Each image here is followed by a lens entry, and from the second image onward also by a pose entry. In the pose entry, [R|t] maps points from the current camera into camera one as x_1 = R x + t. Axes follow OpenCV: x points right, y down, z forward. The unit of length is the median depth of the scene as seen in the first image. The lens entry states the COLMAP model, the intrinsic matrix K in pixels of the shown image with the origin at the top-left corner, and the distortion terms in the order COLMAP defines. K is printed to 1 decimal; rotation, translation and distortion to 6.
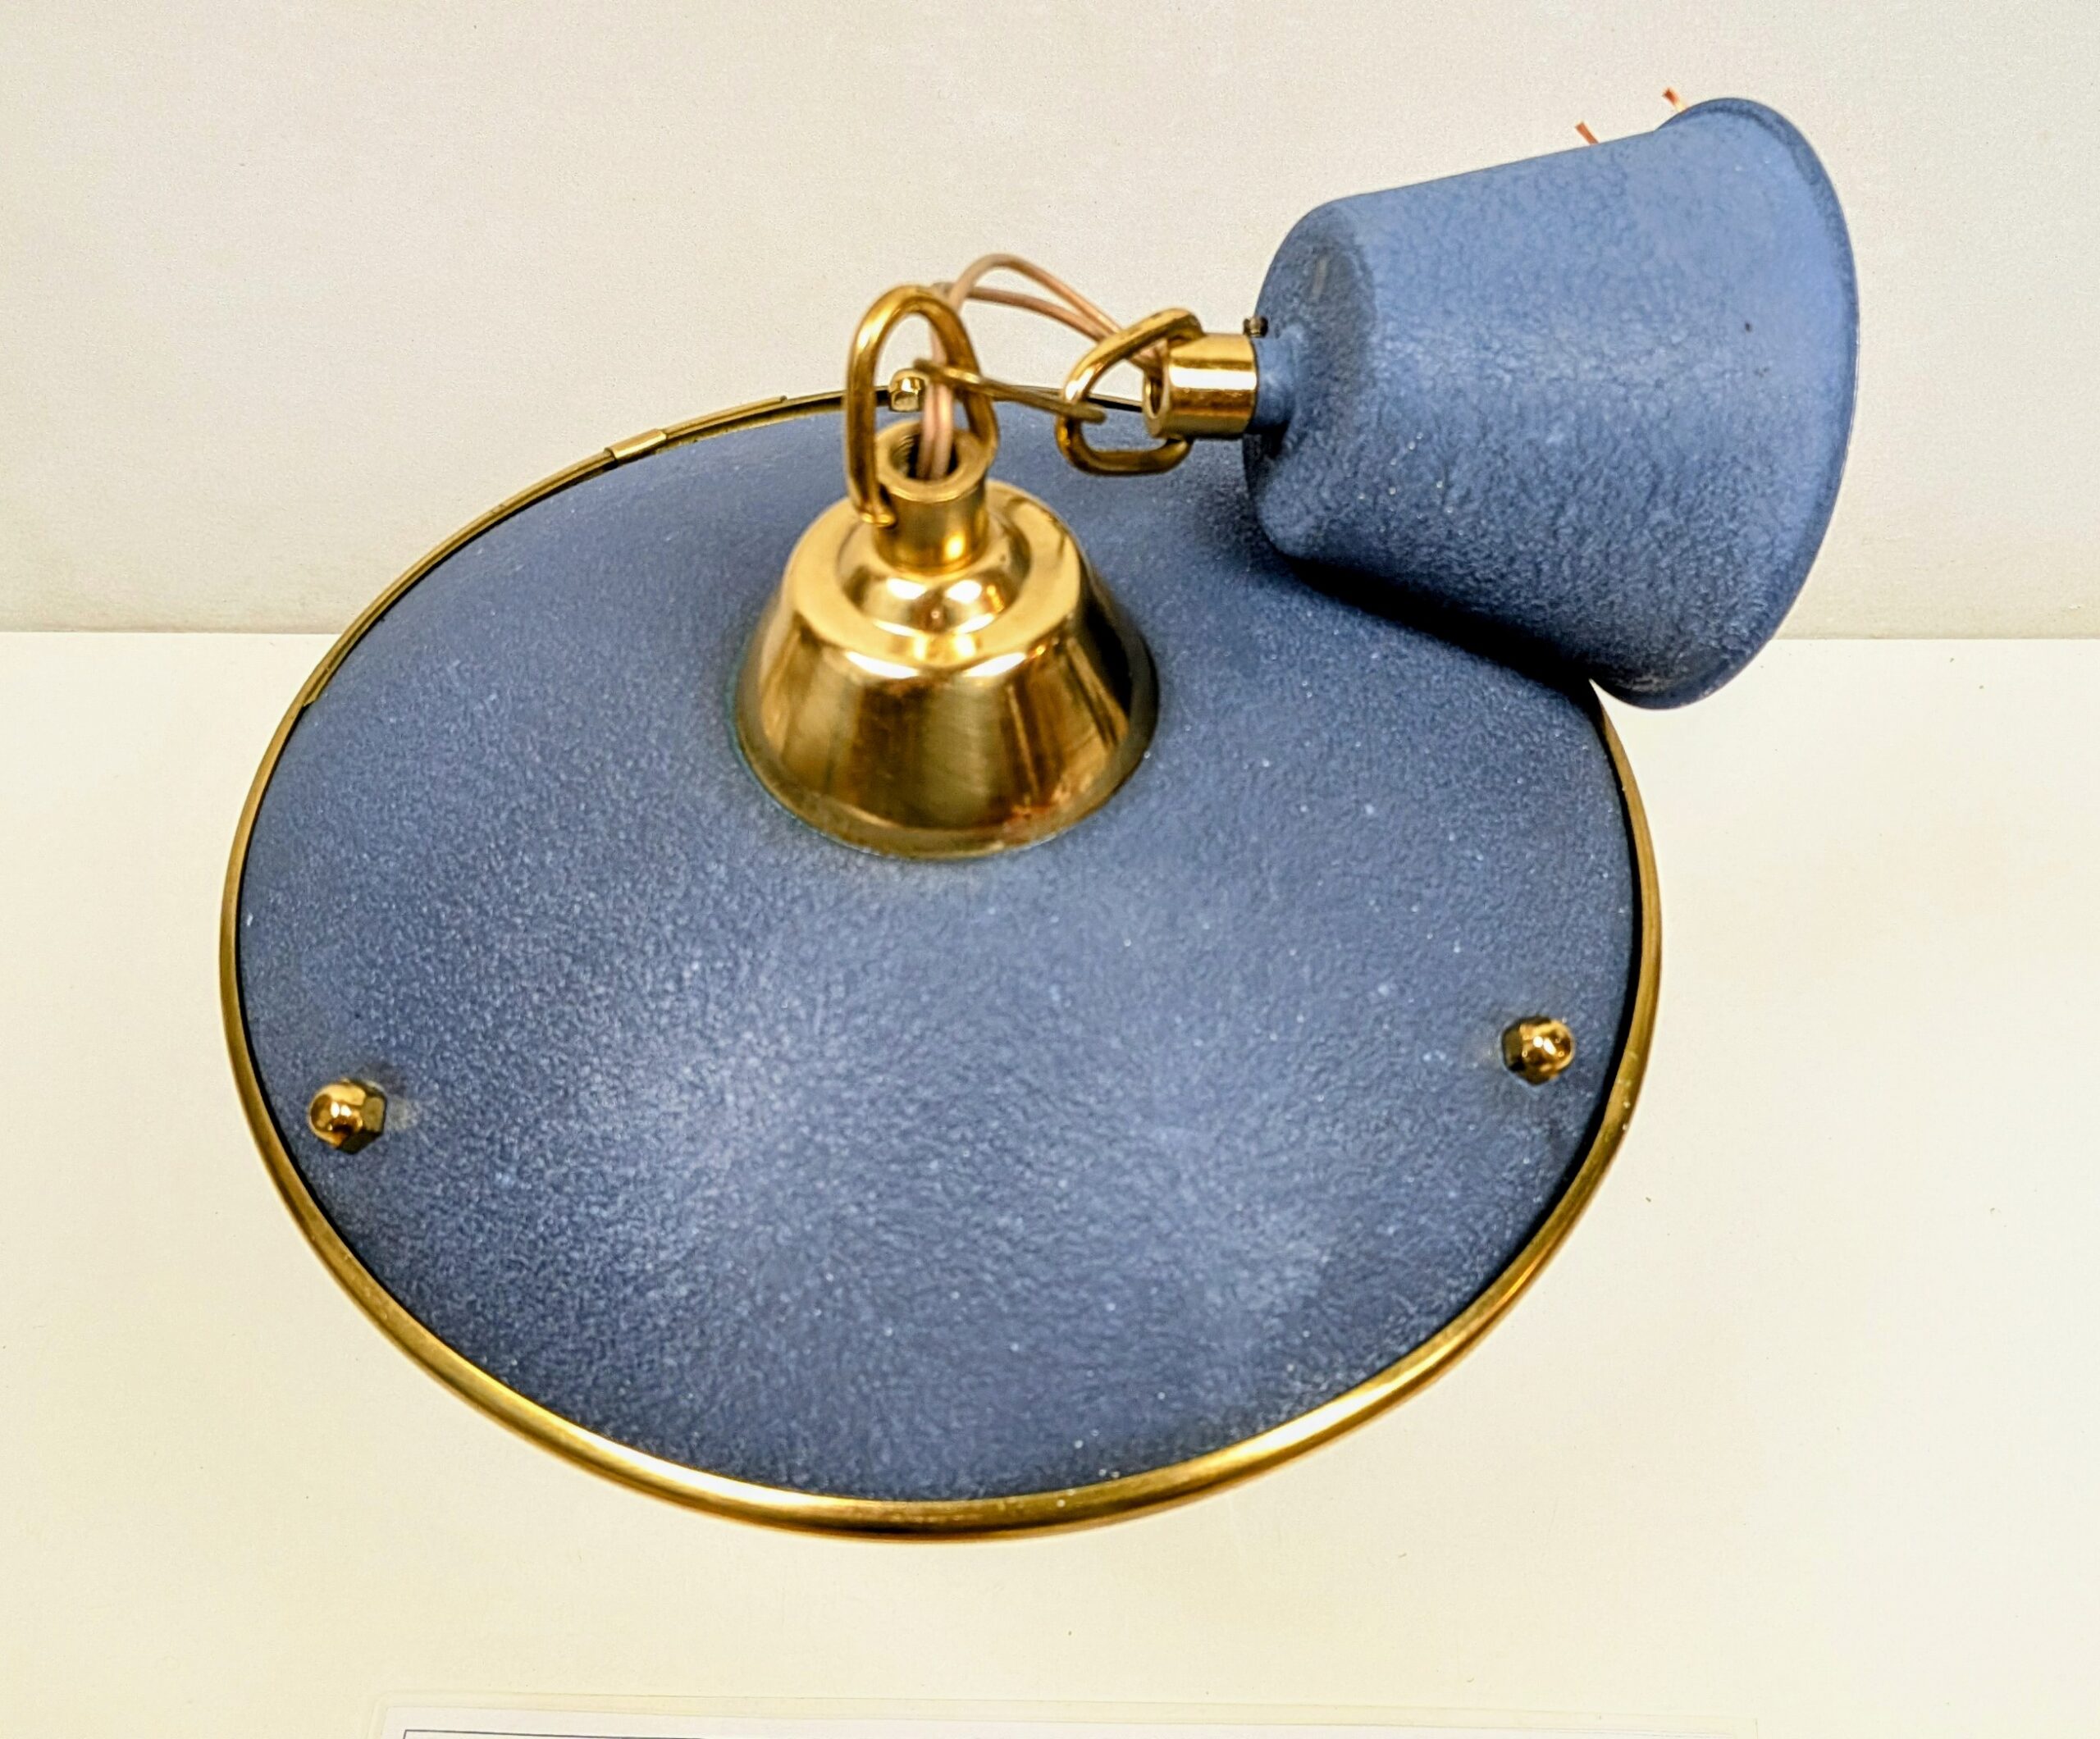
lens RADIAL K [[1769.2, 0, 1064.0], [0, 1769.2, 868.8], [0, 0, 1]] dist [0.027259, -0.016625]
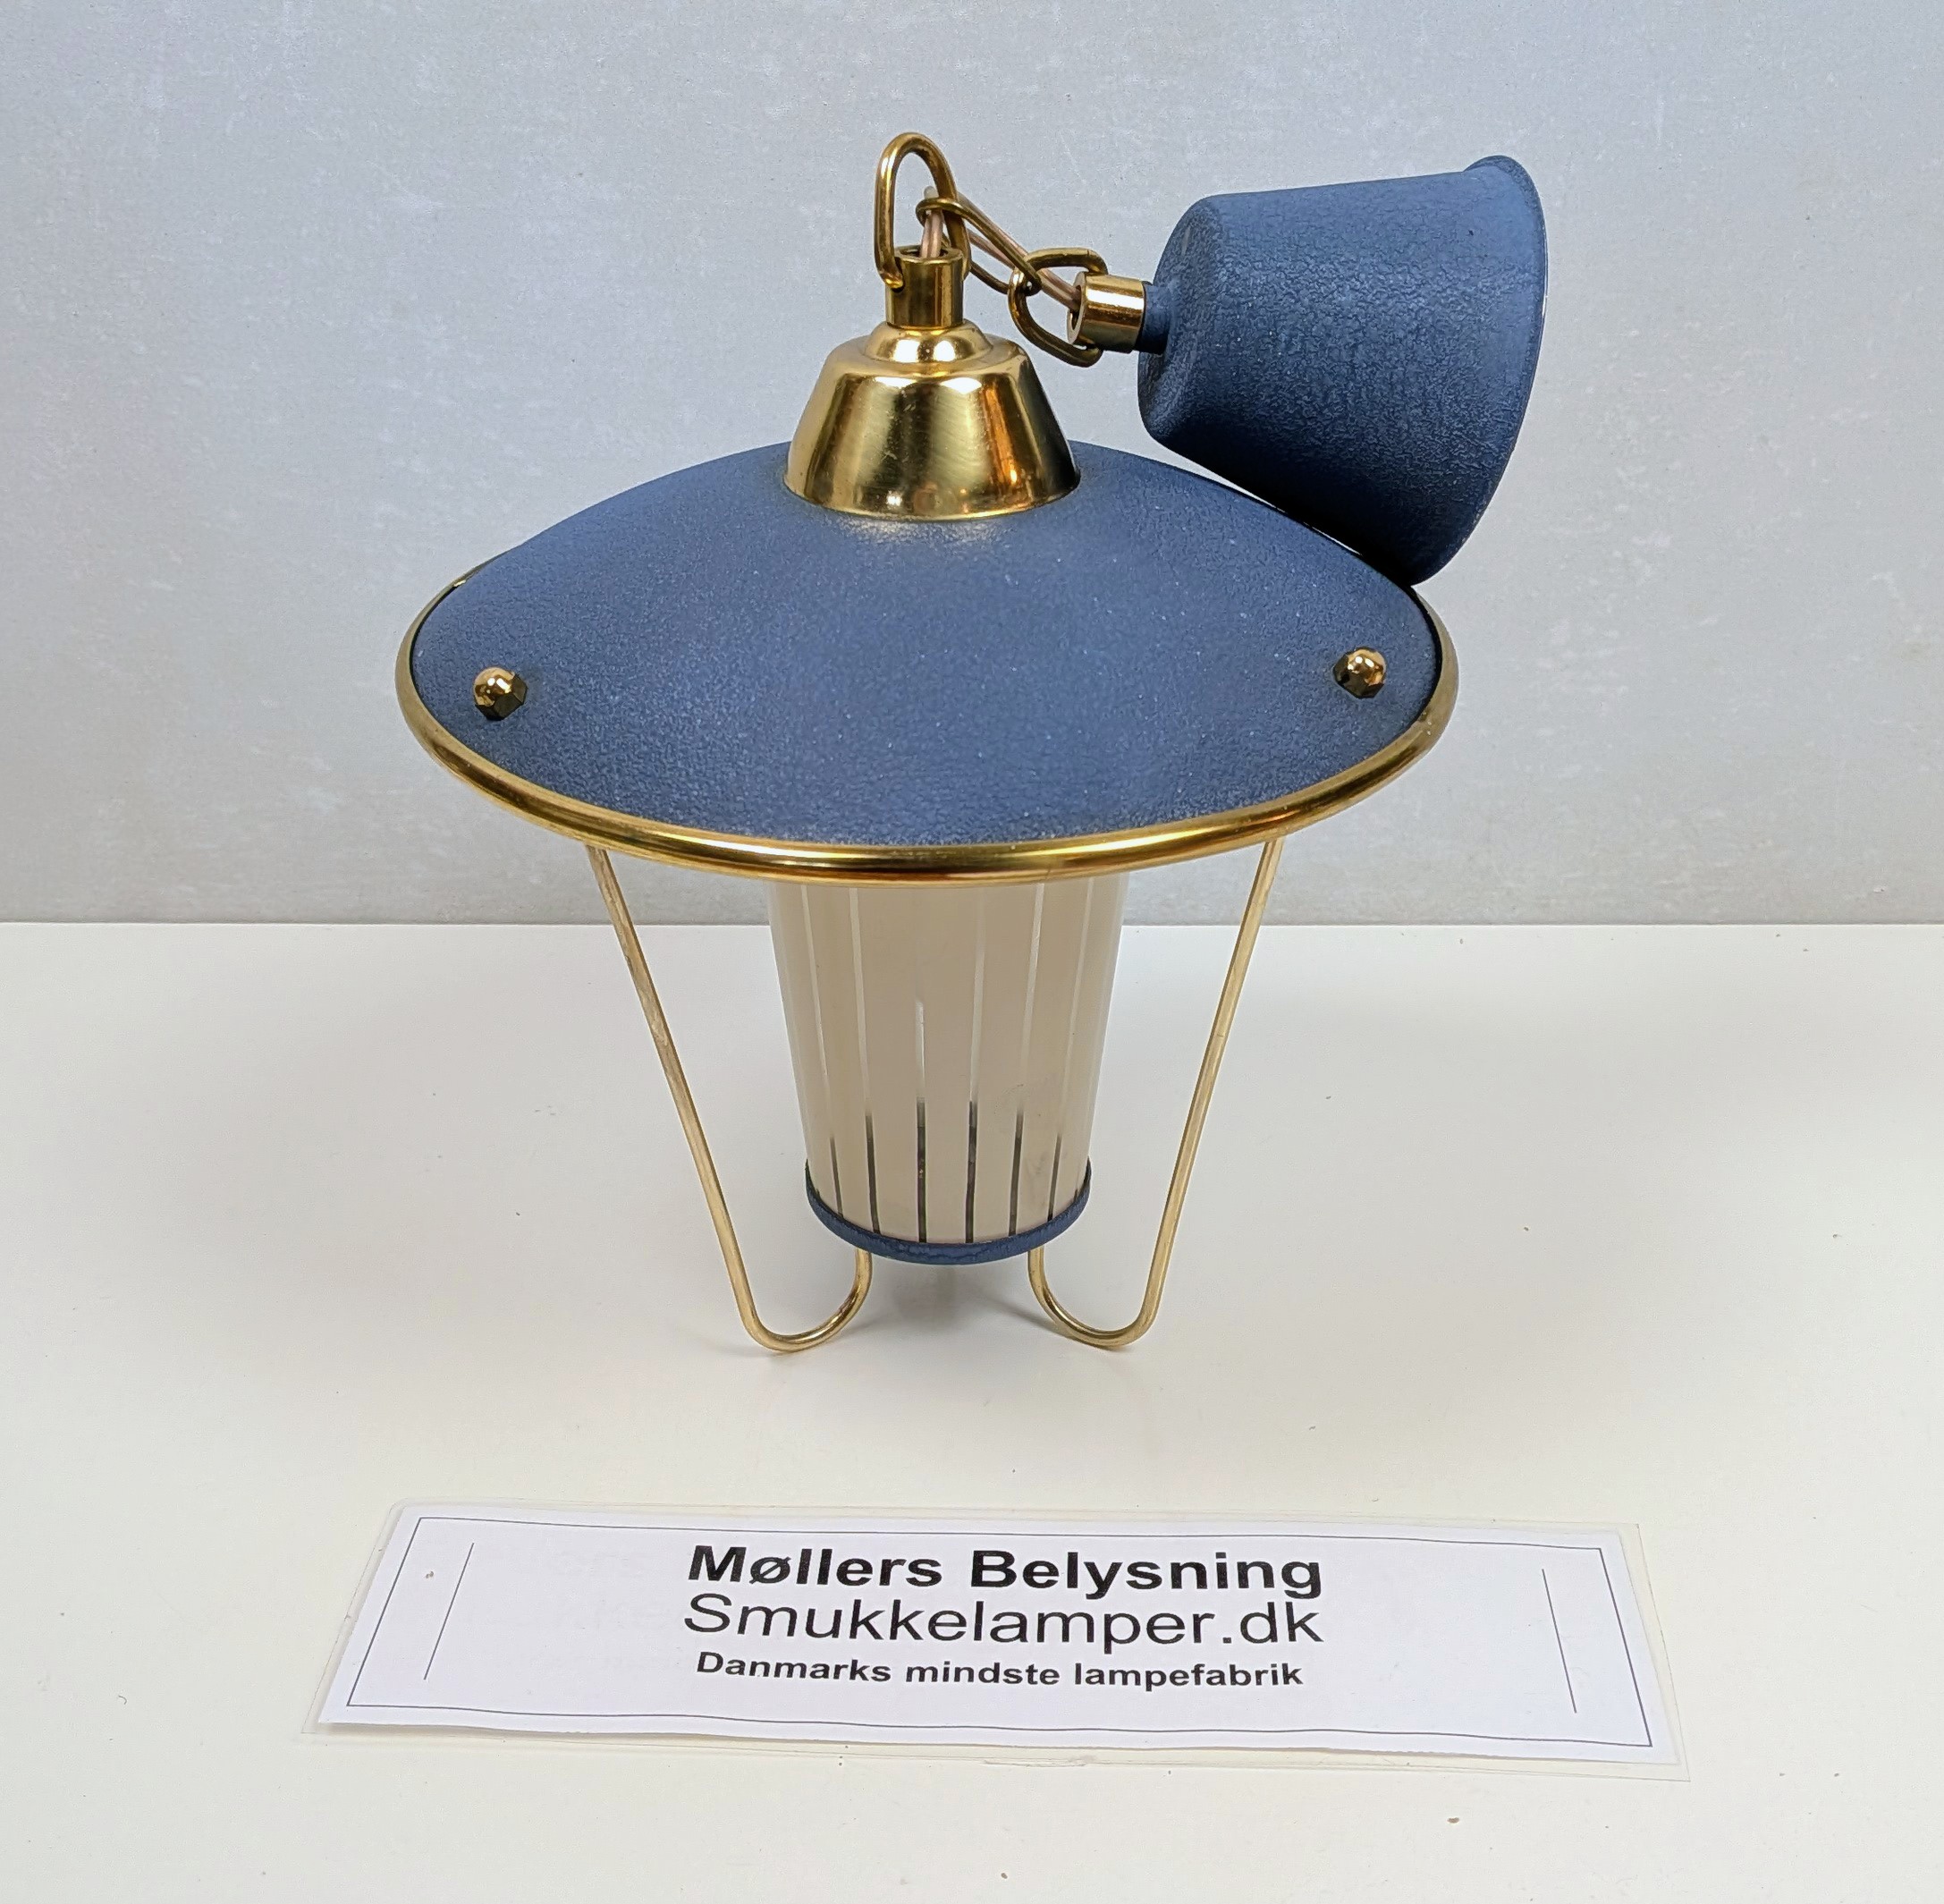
lens RADIAL K [[1709.9, 0, 962.4], [0, 1709.9, 947.9], [0, 0, 1]] dist [0.003743, 0.000475]
pose [[0.999759, 0.002688, -0.021789, -0.009988], [-0.008933, 0.956409, -0.291895, 0.664092], [0.020054, 0.292020, 0.956202, -0.199036]]
